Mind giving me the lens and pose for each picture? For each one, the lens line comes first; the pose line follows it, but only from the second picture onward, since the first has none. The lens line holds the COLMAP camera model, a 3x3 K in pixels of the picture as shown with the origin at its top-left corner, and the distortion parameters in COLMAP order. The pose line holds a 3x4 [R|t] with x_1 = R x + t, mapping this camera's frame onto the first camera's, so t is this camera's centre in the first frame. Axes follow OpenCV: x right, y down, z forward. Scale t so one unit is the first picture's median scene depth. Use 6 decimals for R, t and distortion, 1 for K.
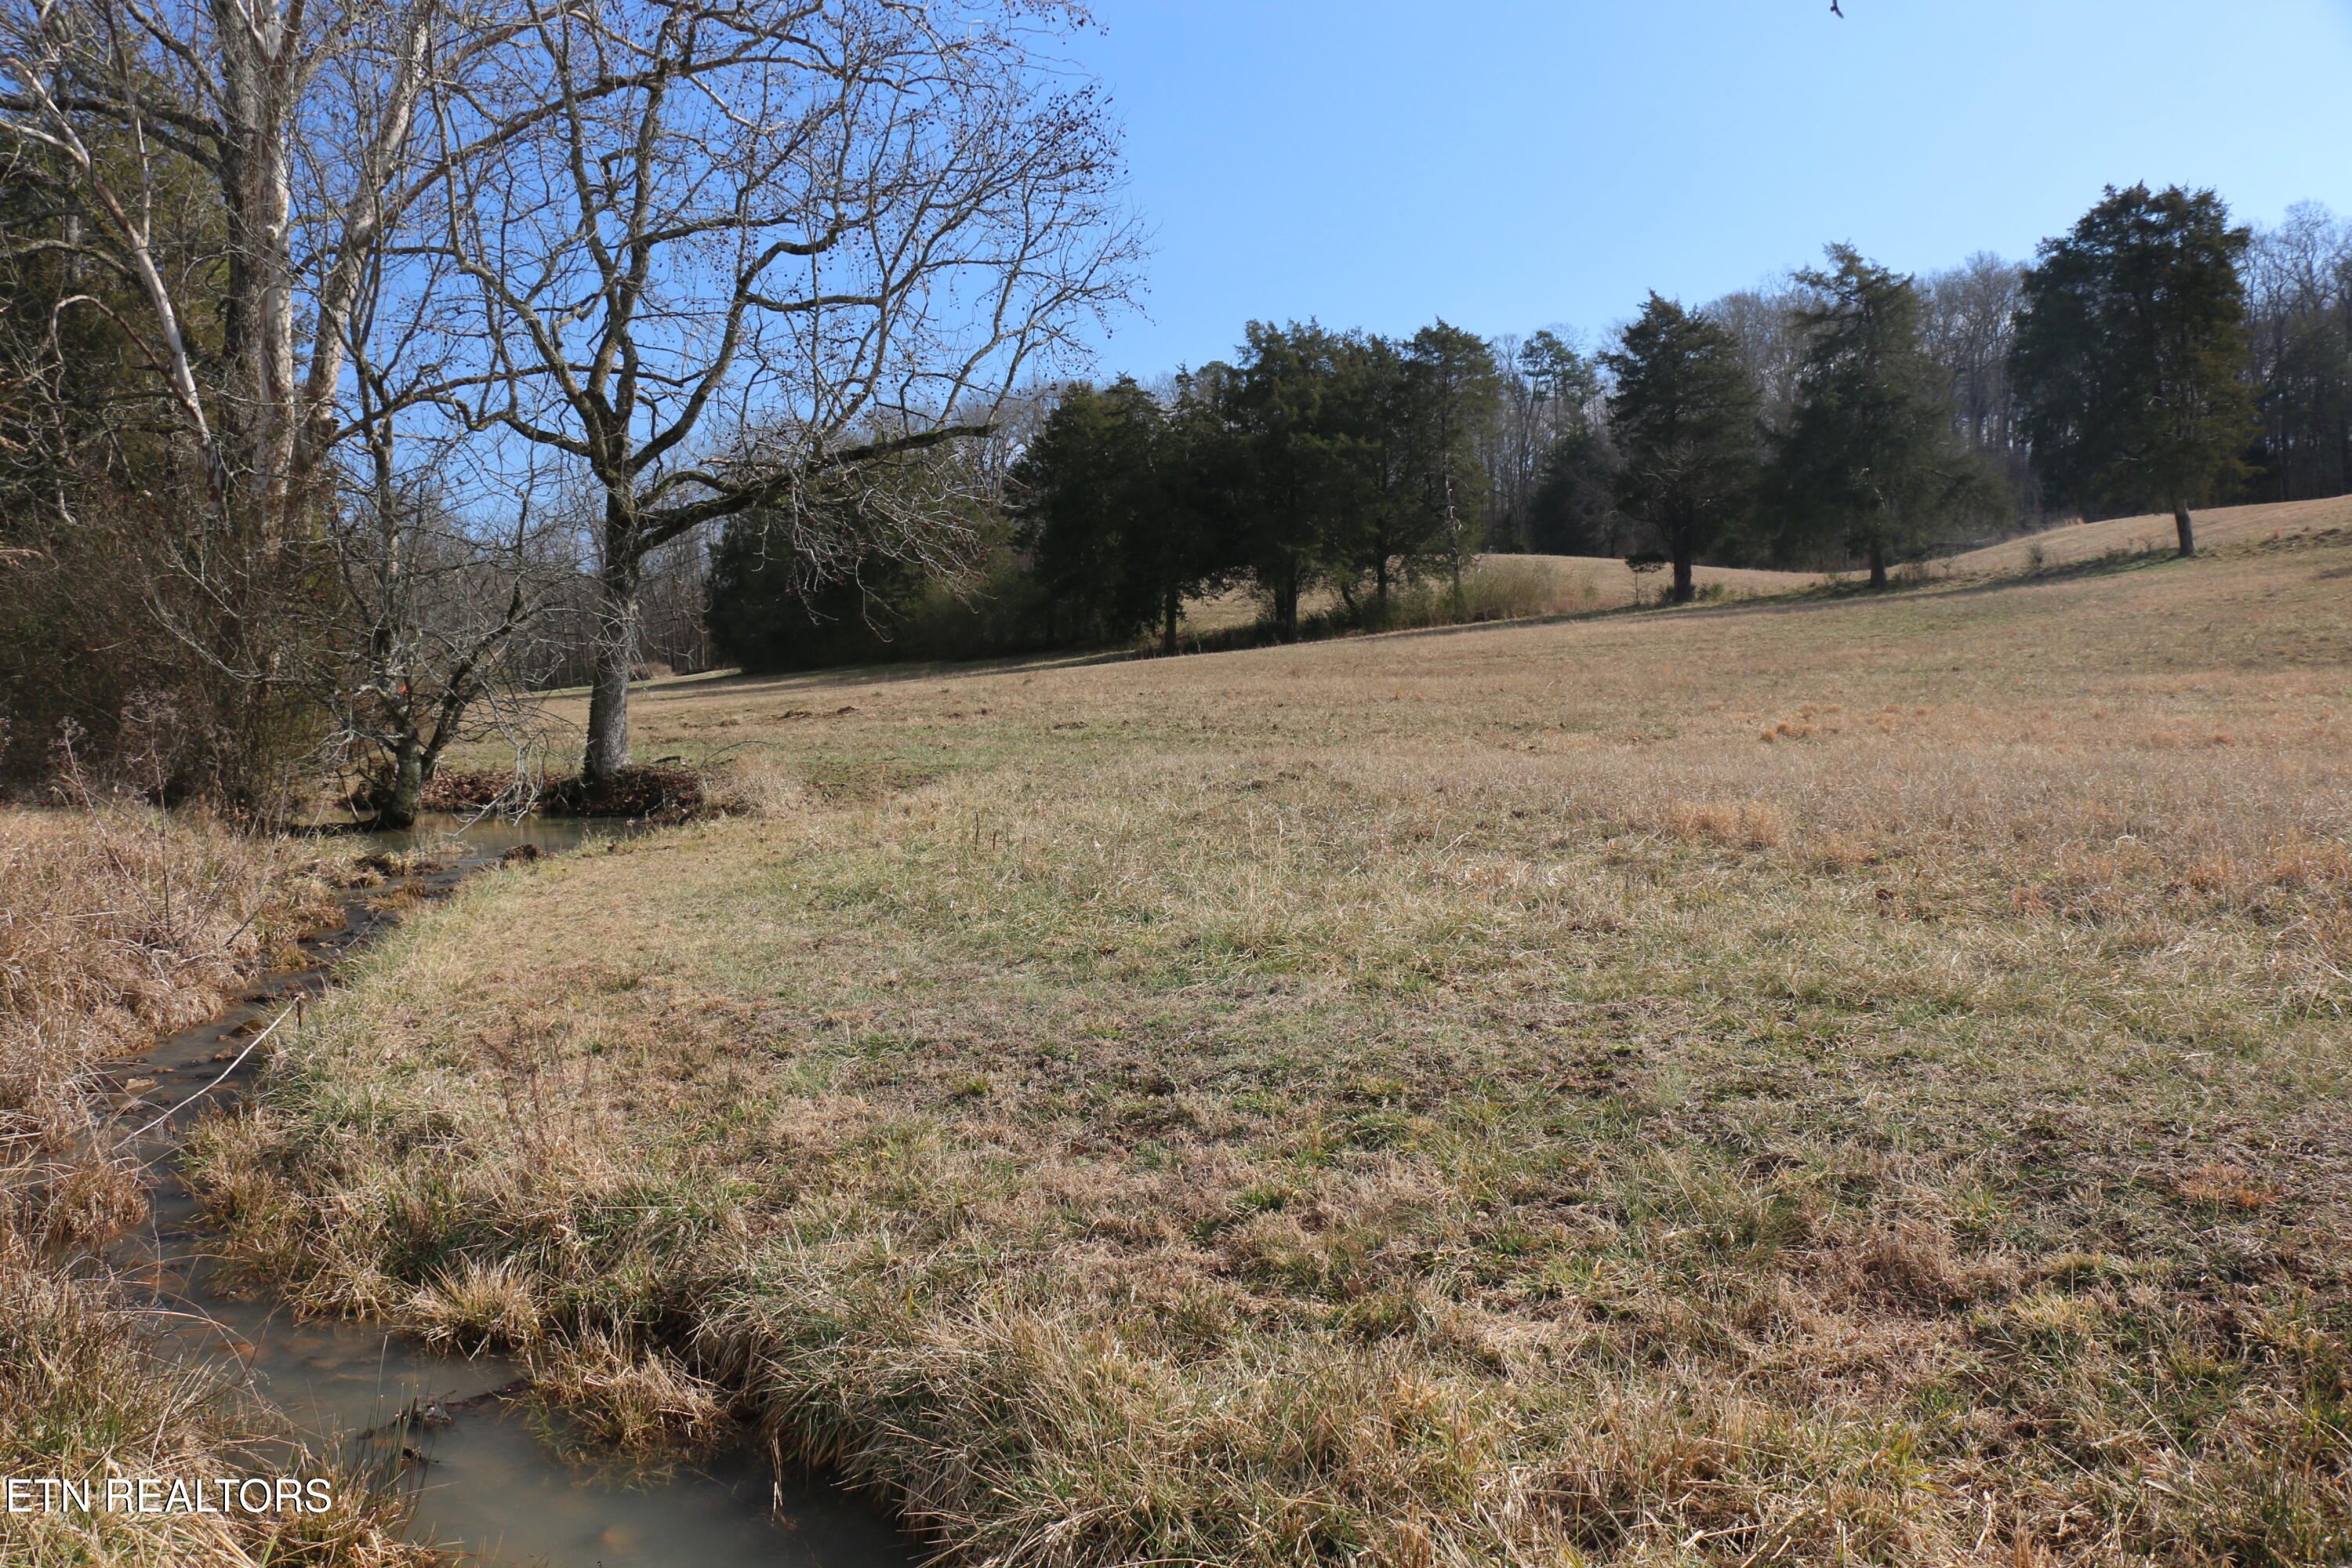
lens RADIAL K [[1970.7, 0, 1168.6], [0, 1970.7, 791.4], [0, 0, 1]] dist [-0.131993, 0.076668]
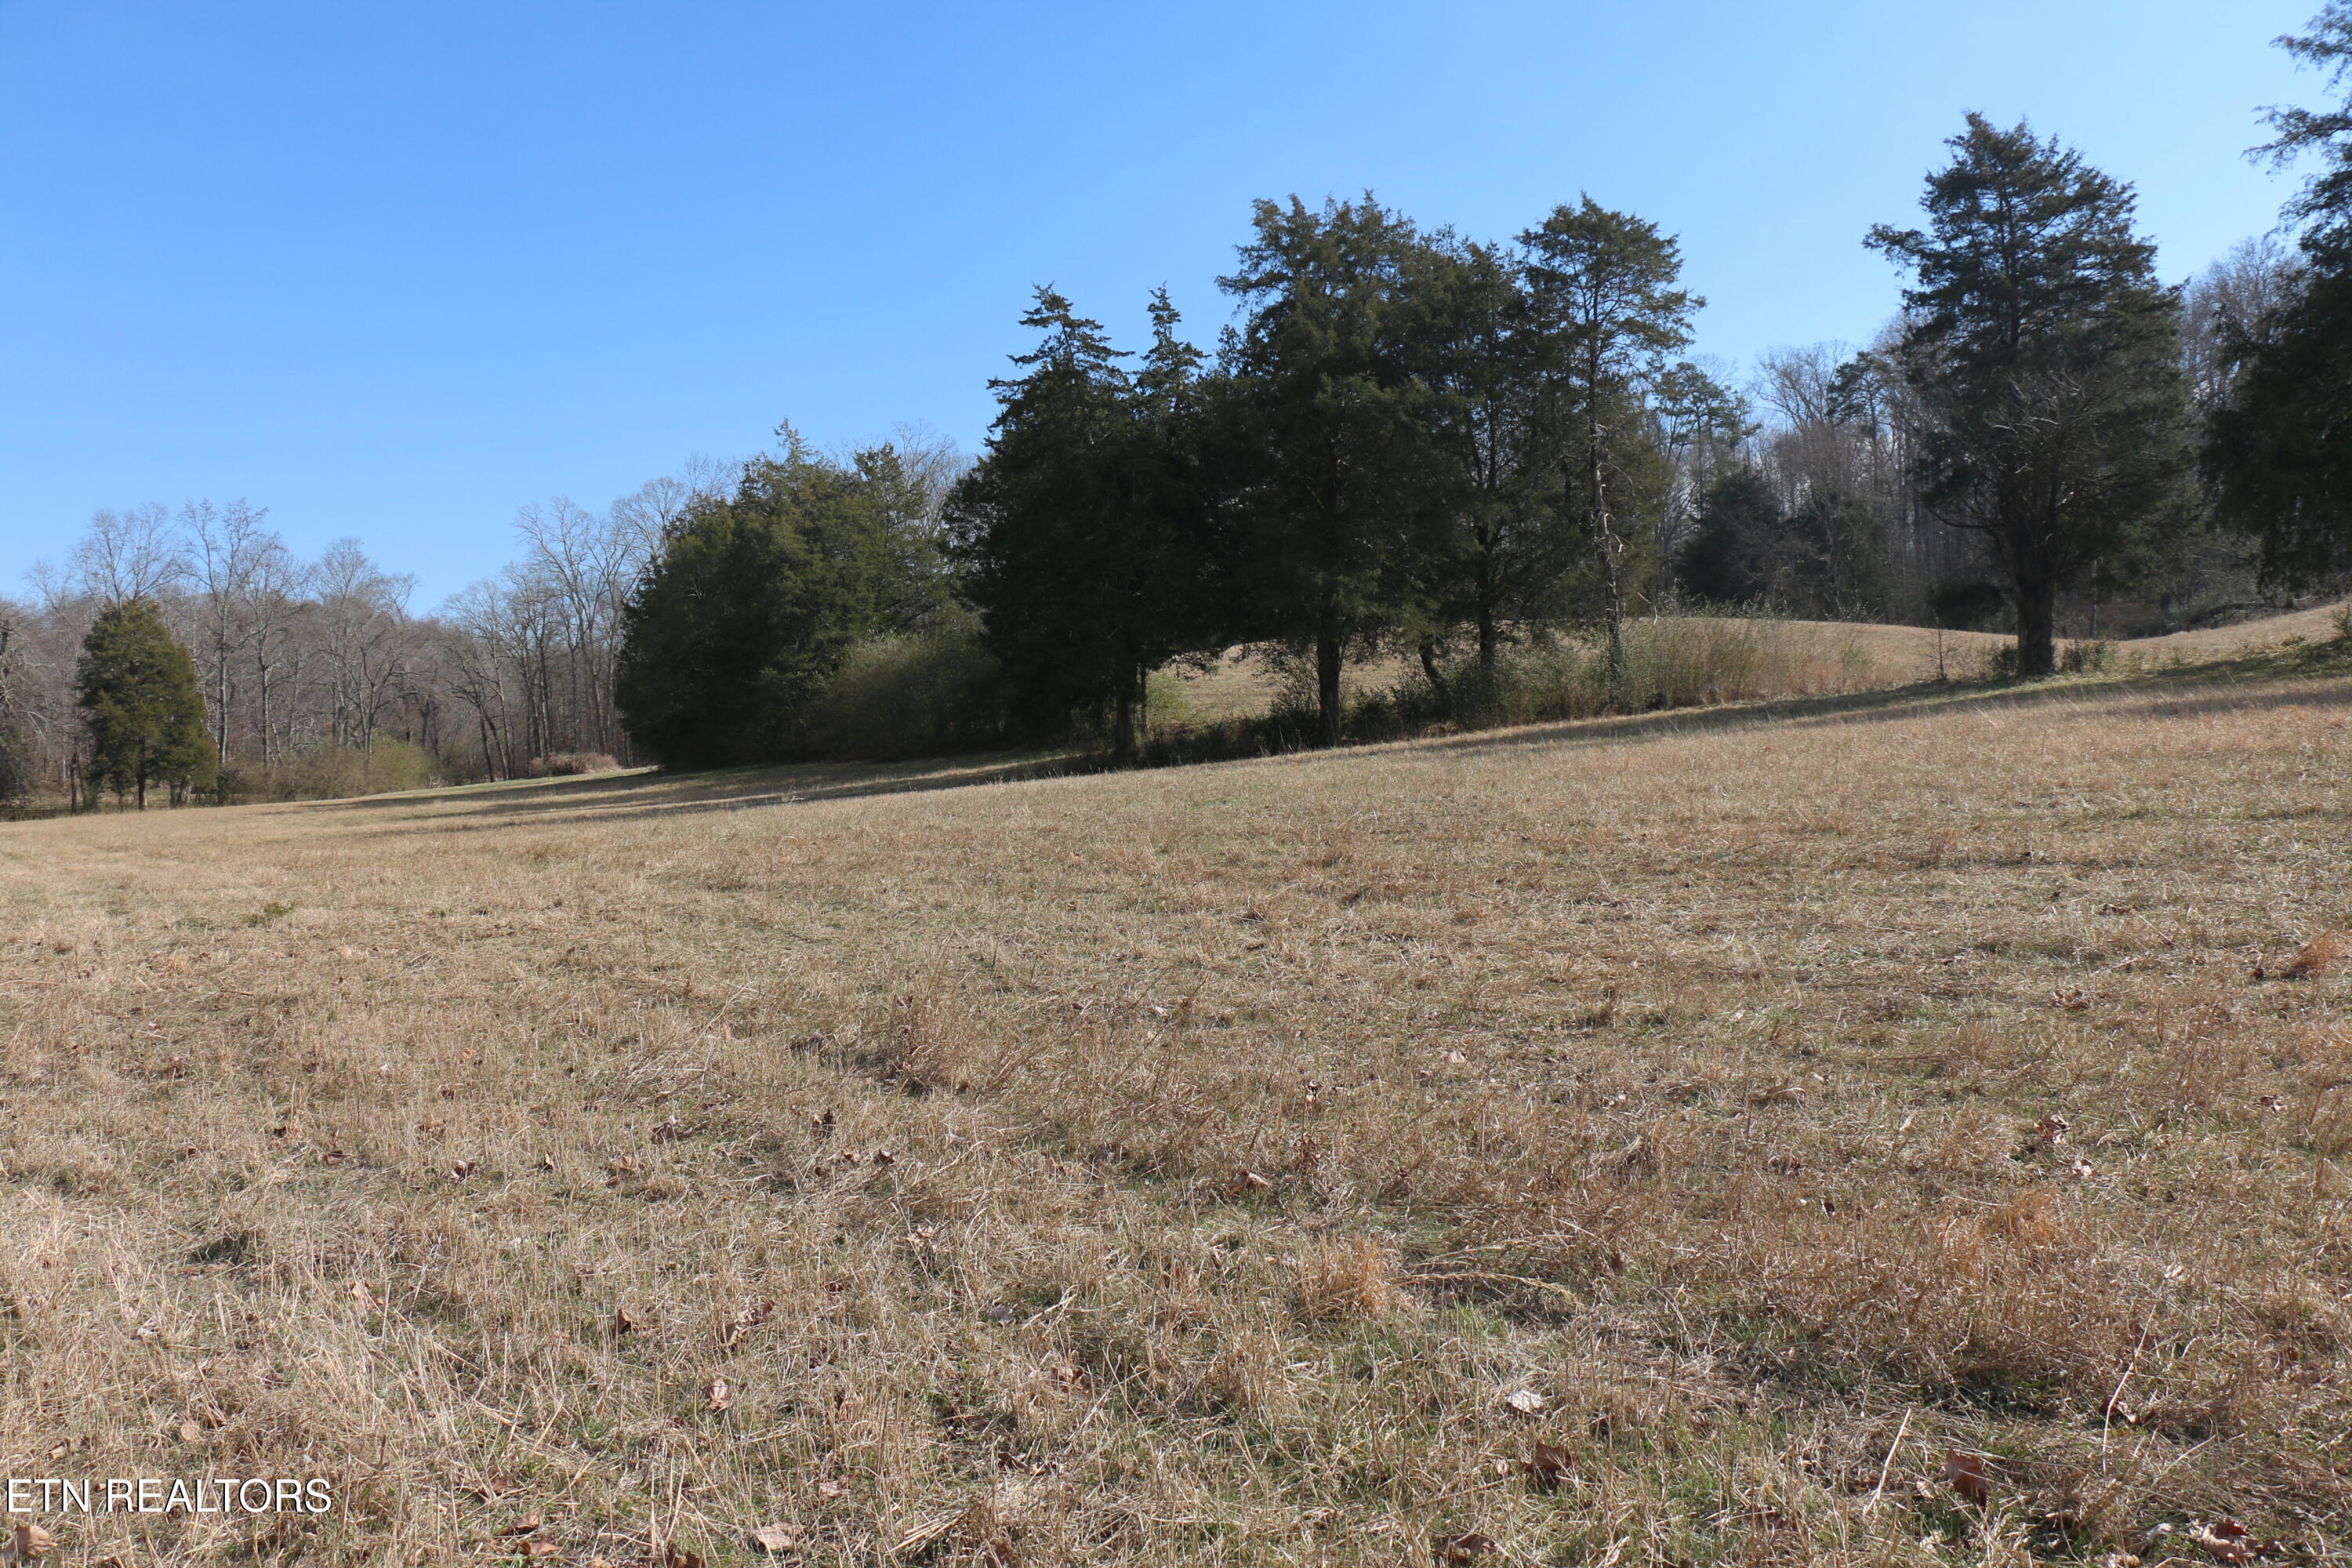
lens RADIAL K [[1970.7, 0, 1188.3], [0, 1970.7, 785.5], [0, 0, 1]] dist [-0.131993, 0.076668]
pose [[0.998906, 0.004642, -0.046541, 0.050434], [-0.006734, 0.998969, -0.044889, -0.039775], [0.046285, 0.045154, 0.997907, 0.446220]]
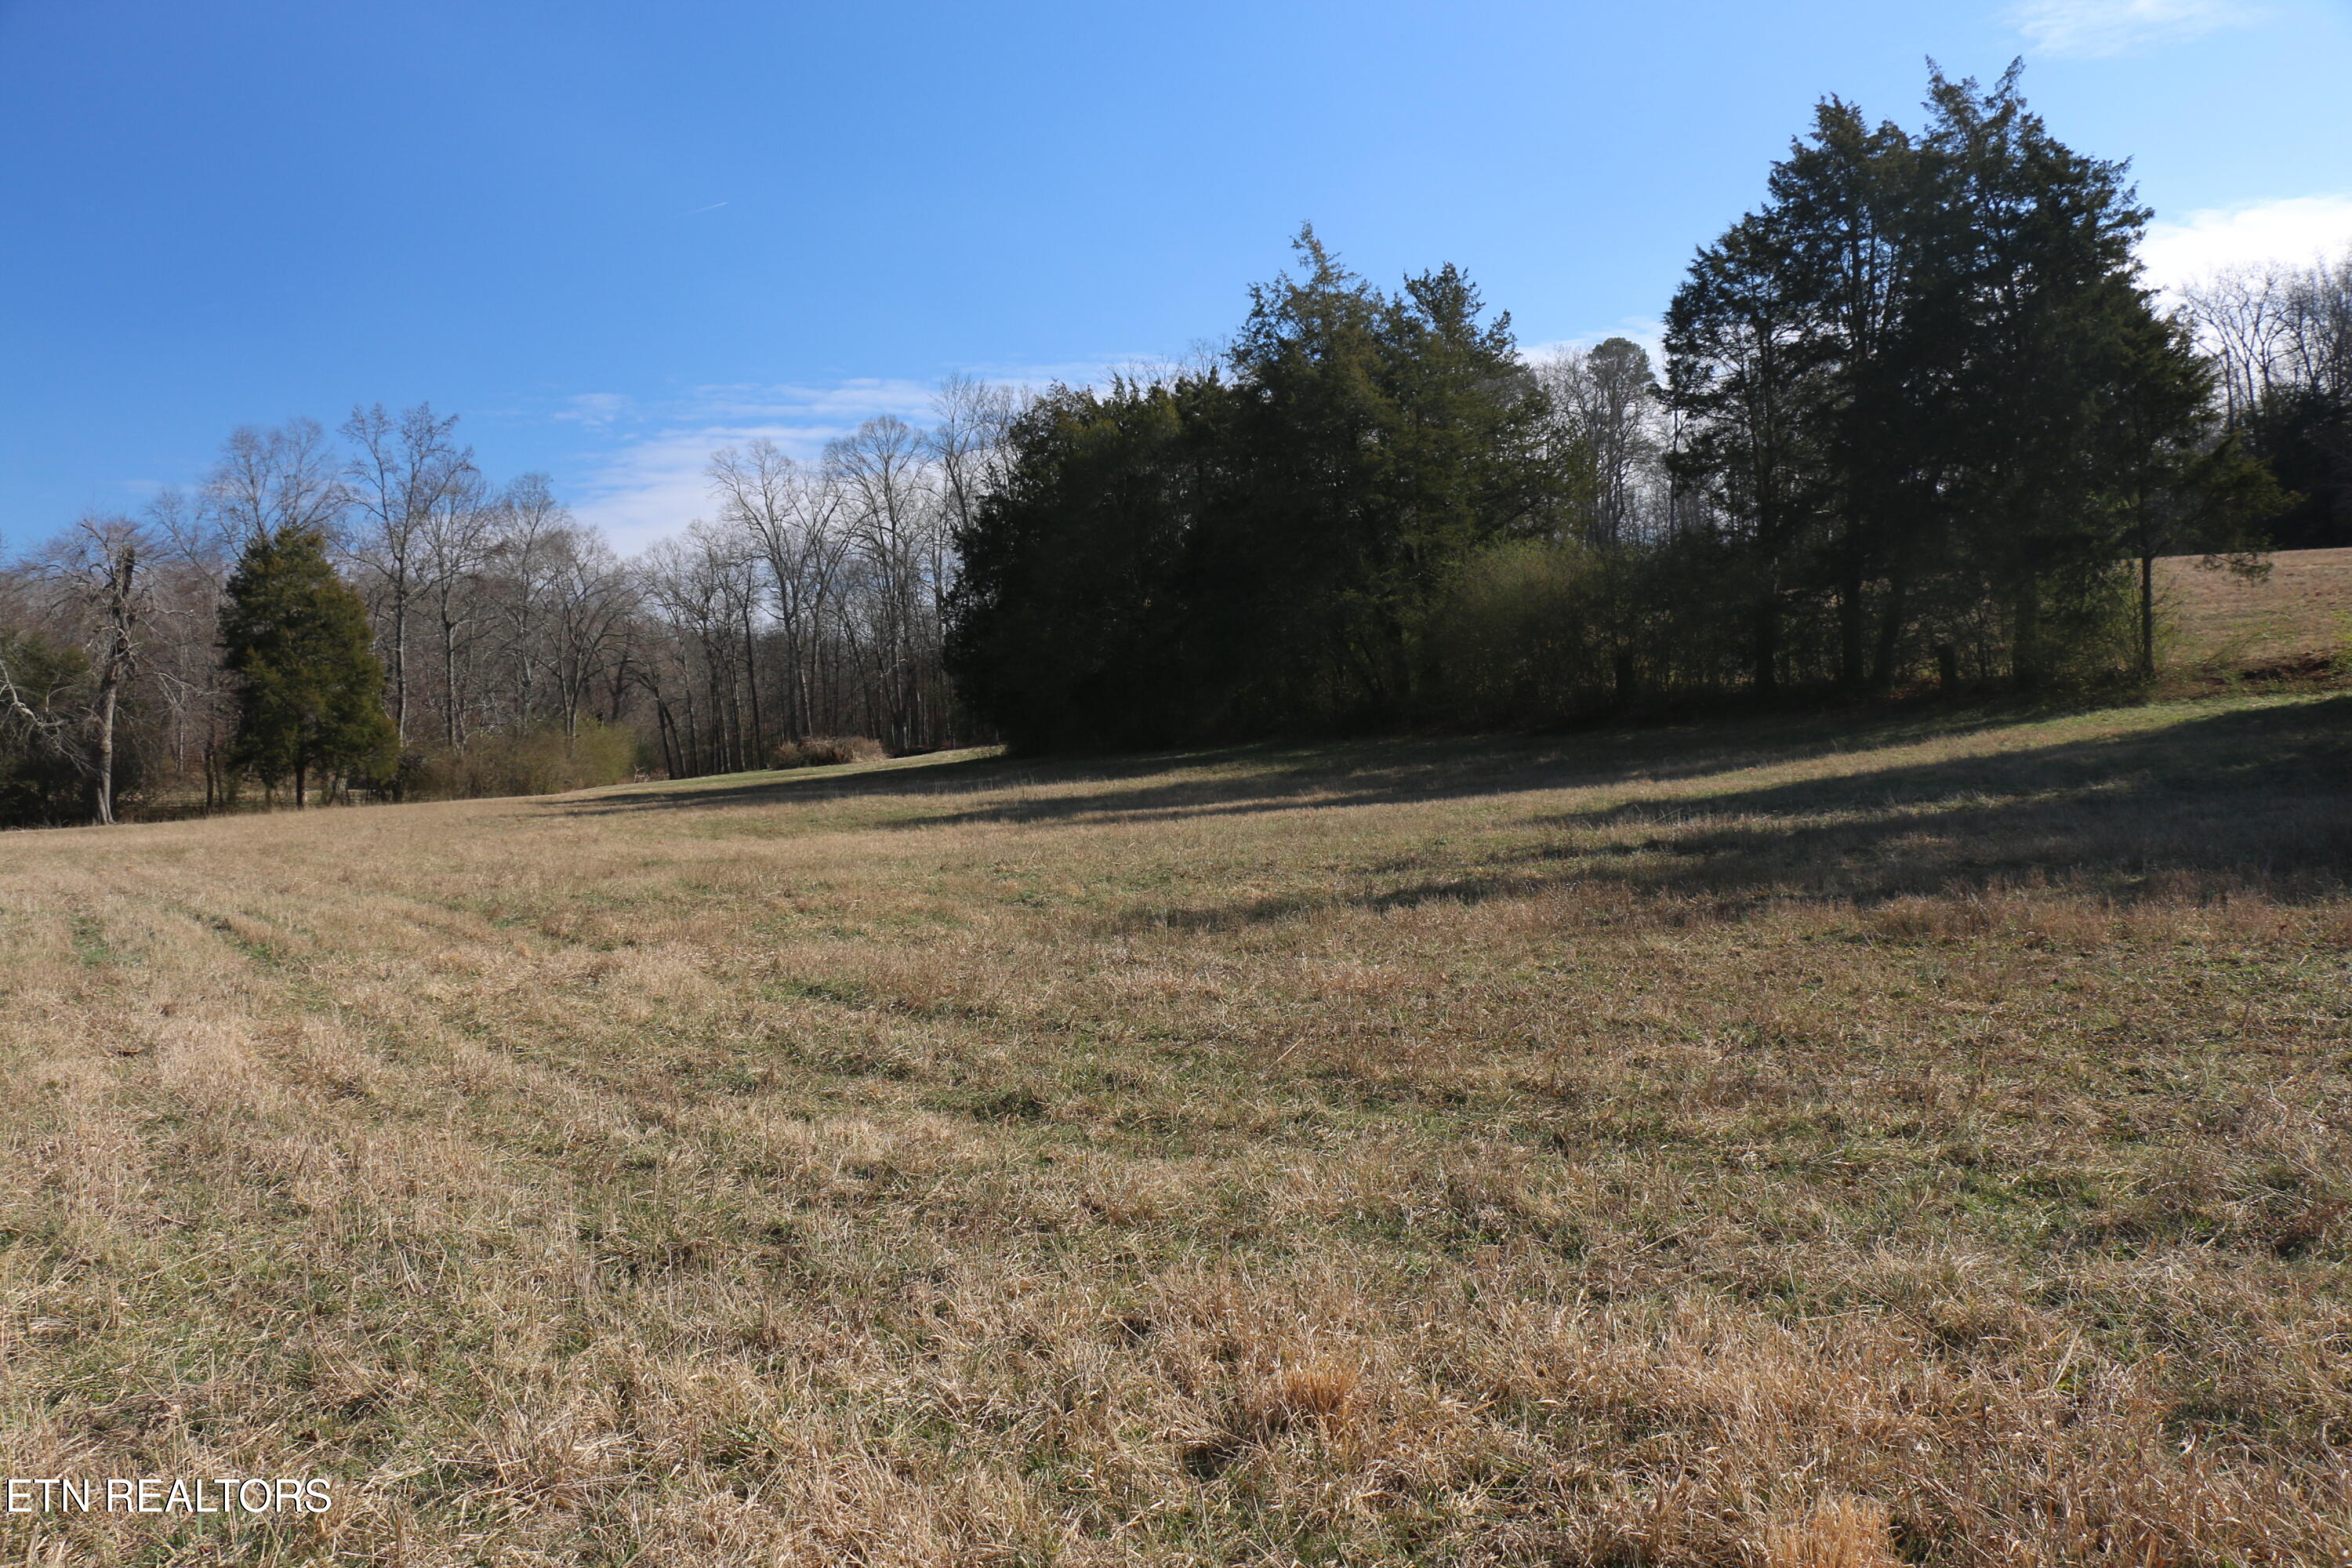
lens RADIAL K [[1970.7, 0, 1183.7], [0, 1970.7, 793.1], [0, 0, 1]] dist [-0.131993, 0.076668]
pose [[0.996013, 0.008105, -0.088842, -0.215439], [-0.011839, 0.999065, -0.041583, -0.050025], [0.088422, 0.042469, 0.995177, 0.812035]]
